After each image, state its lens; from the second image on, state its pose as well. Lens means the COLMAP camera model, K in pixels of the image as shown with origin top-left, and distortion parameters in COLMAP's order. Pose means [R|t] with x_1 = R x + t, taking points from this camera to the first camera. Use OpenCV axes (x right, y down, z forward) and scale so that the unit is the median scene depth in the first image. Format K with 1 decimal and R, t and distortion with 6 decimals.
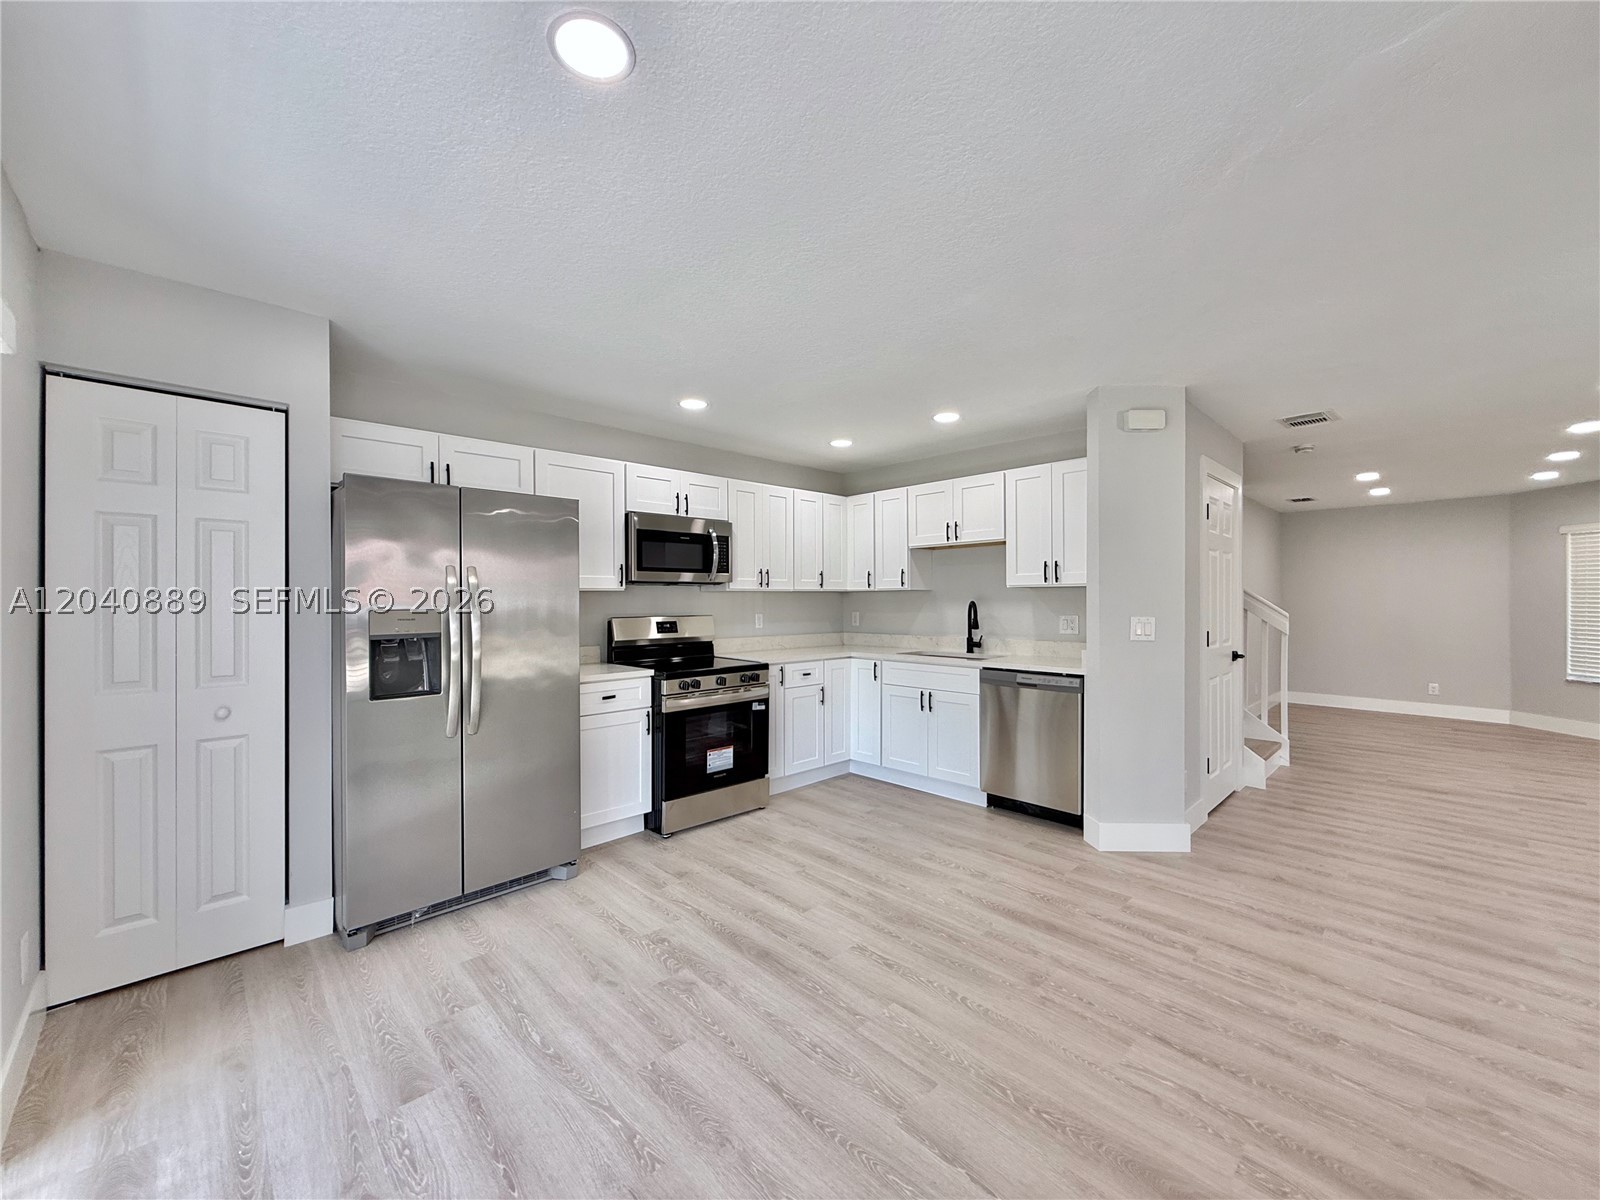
lens RADIAL K [[635.3, 0, 789.9], [0, 635.3, 600.4], [0, 0, 1]] dist [-0.000233, 0.000358]
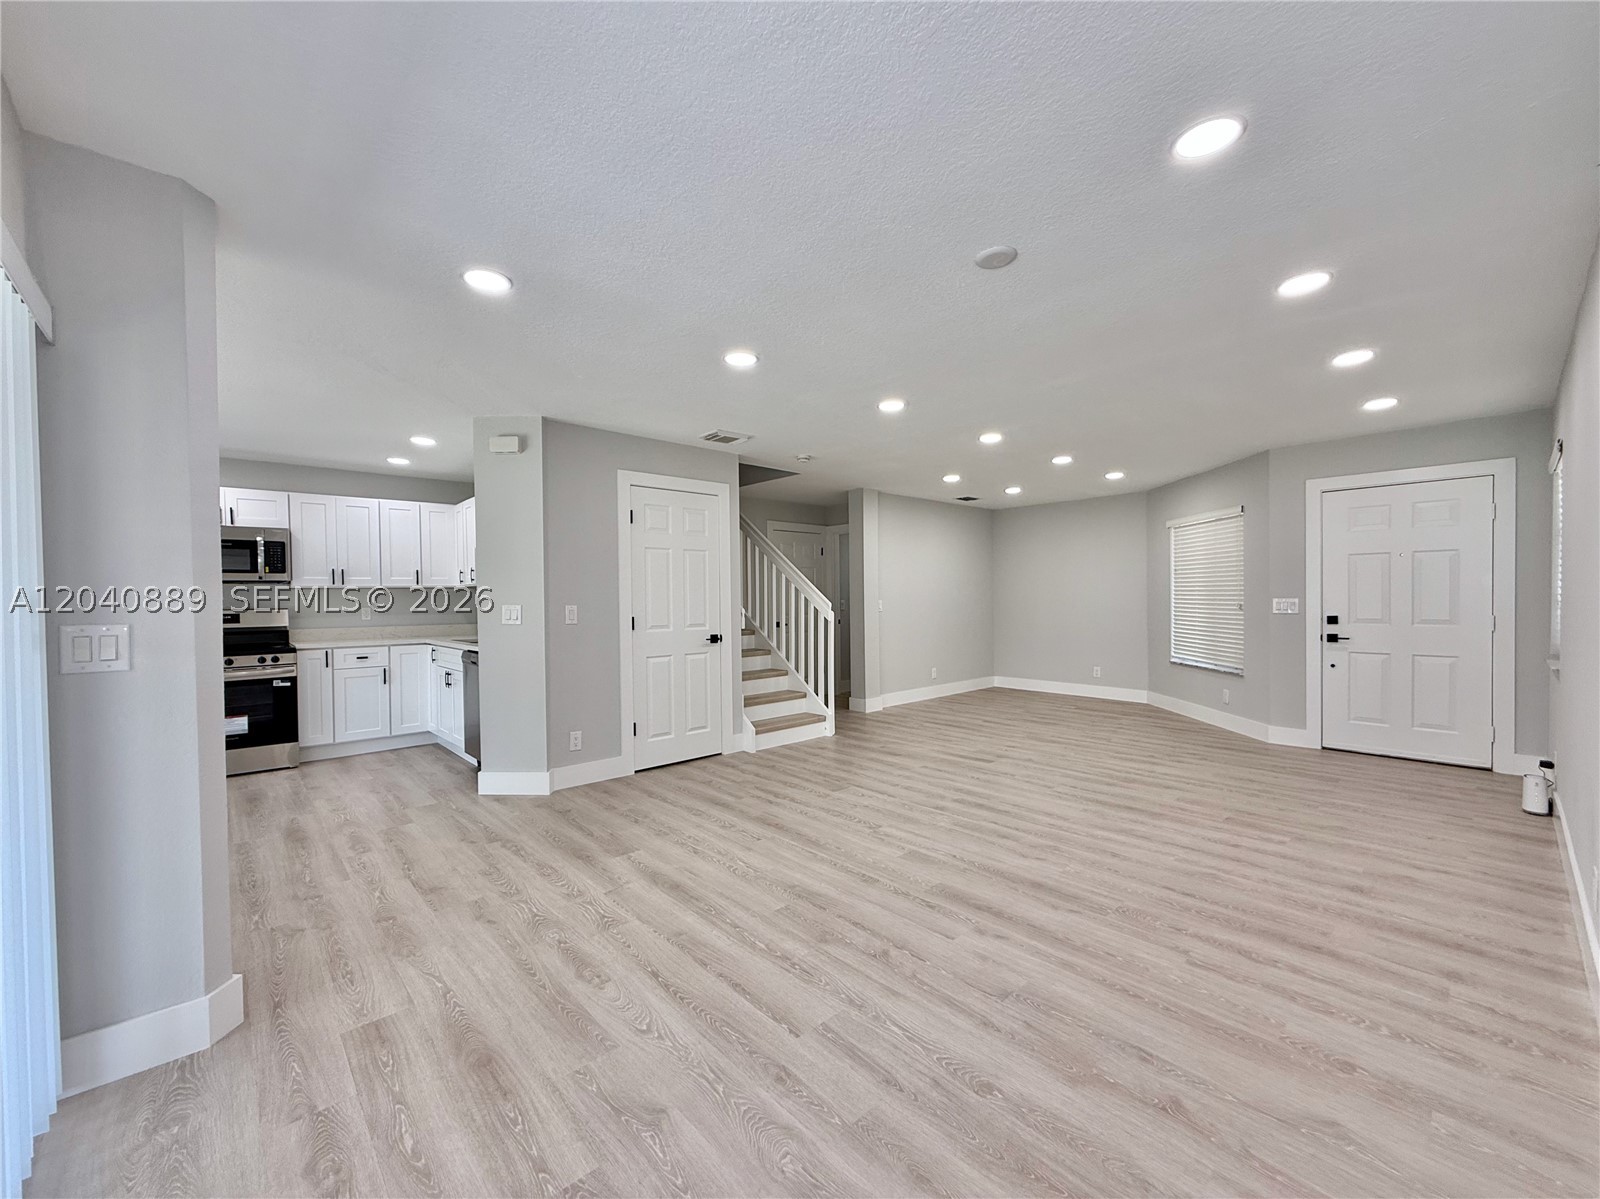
lens RADIAL K [[643.9, 0, 792.0], [0, 643.9, 605.4], [0, 0, 1]] dist [-0.000239, 0.000598]
pose [[0.999667, -0.009793, -0.023869, 1.034094], [0.010042, 0.999896, 0.010341, 0.017638], [0.023765, -0.010578, 0.999662, -0.214633]]
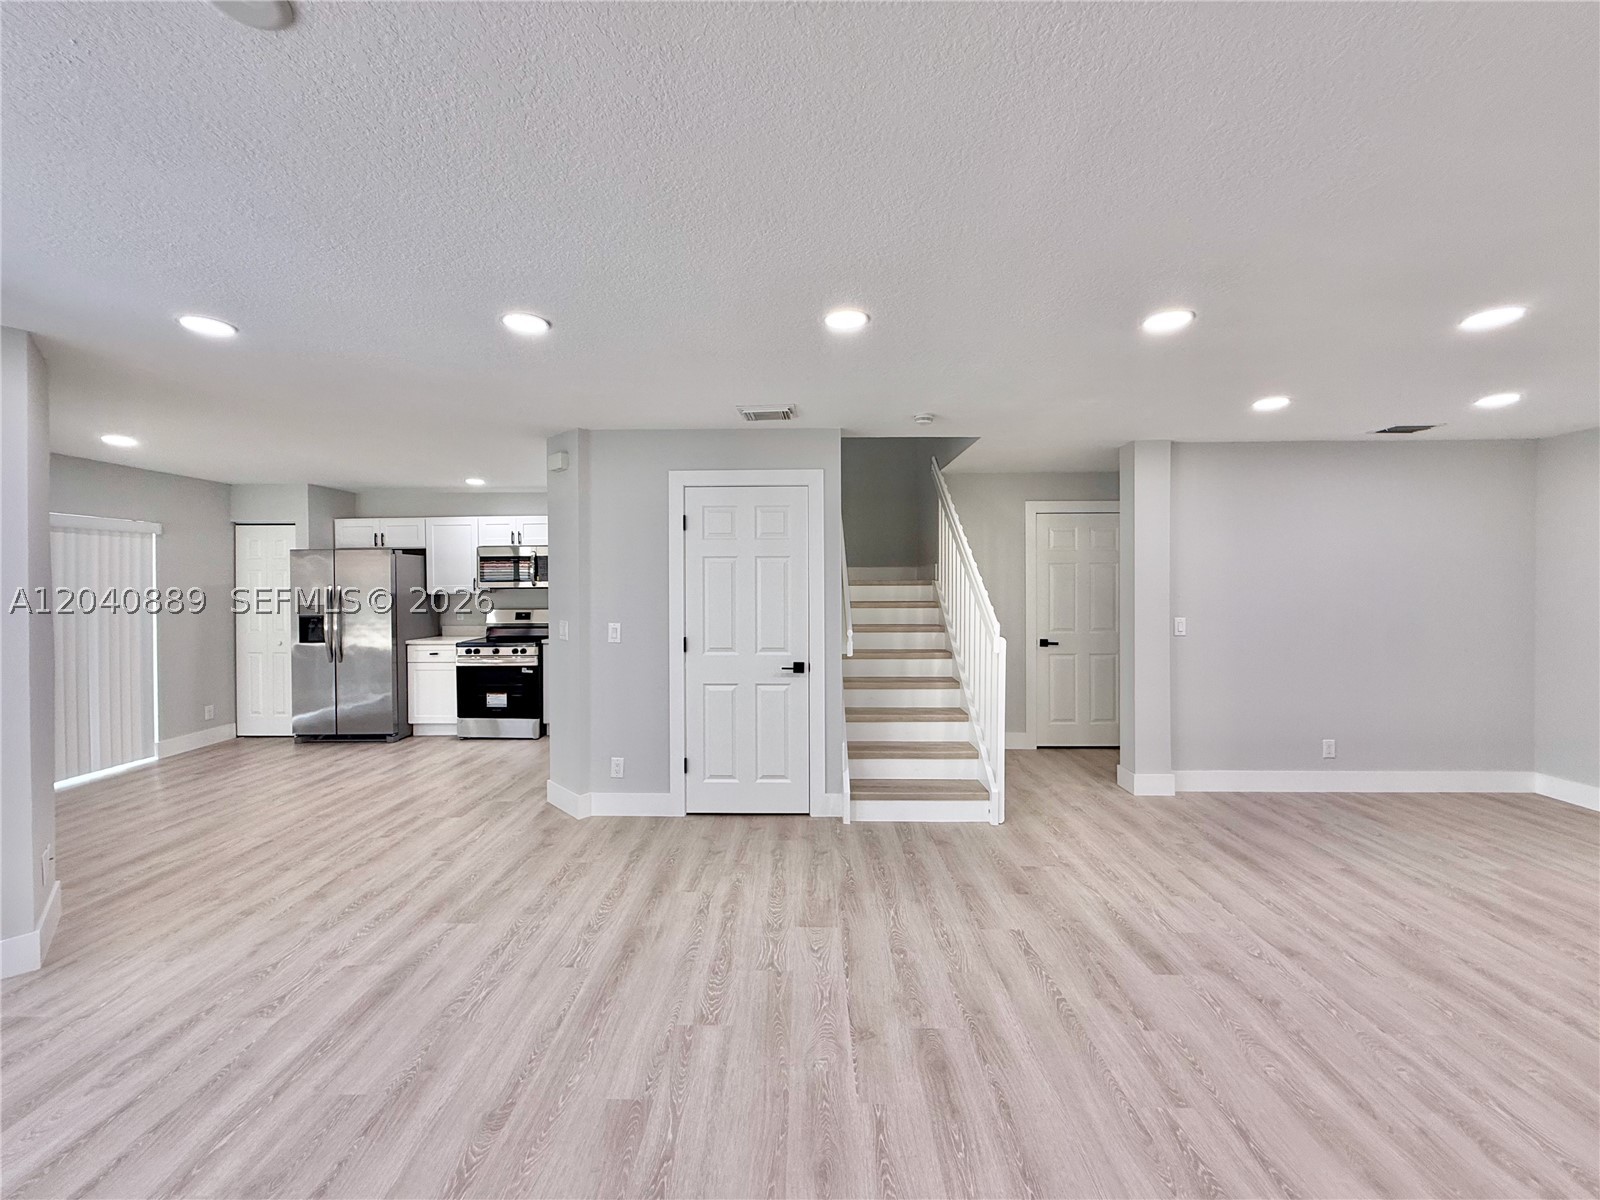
lens RADIAL K [[646.3, 0, 790.9], [0, 646.3, 586.2], [0, 0, 1]] dist [0.000207, -0.000102]
pose [[0.709189, 0.001407, -0.705017, 1.608652], [0.001931, 0.999990, 0.003938, -0.041737], [0.705015, -0.004155, 0.709180, 0.384531]]
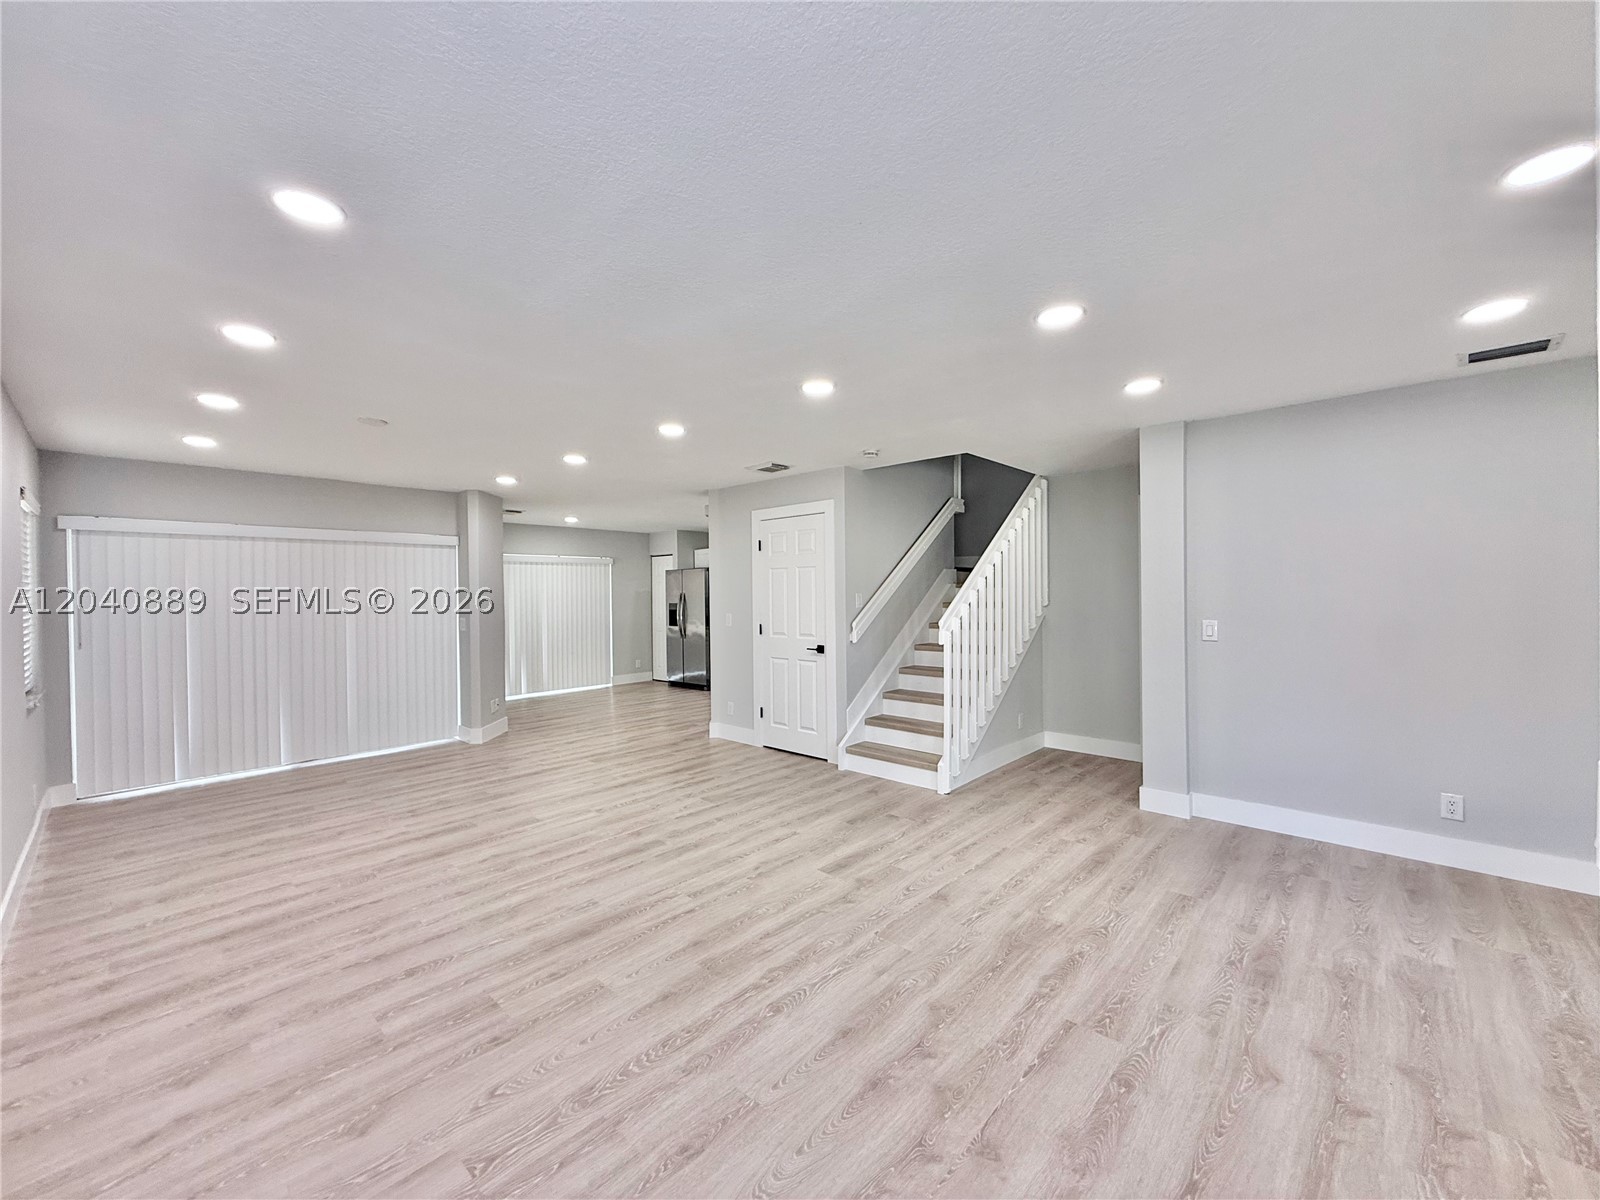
lens RADIAL K [[635.3, 0, 789.9], [0, 635.3, 600.4], [0, 0, 1]] dist [-0.000233, 0.000358]
pose [[0.054797, 0.010500, -0.998442, 2.290058], [0.010074, 0.999888, 0.011068, -0.026438], [0.998447, -0.010664, 0.054685, 1.036528]]
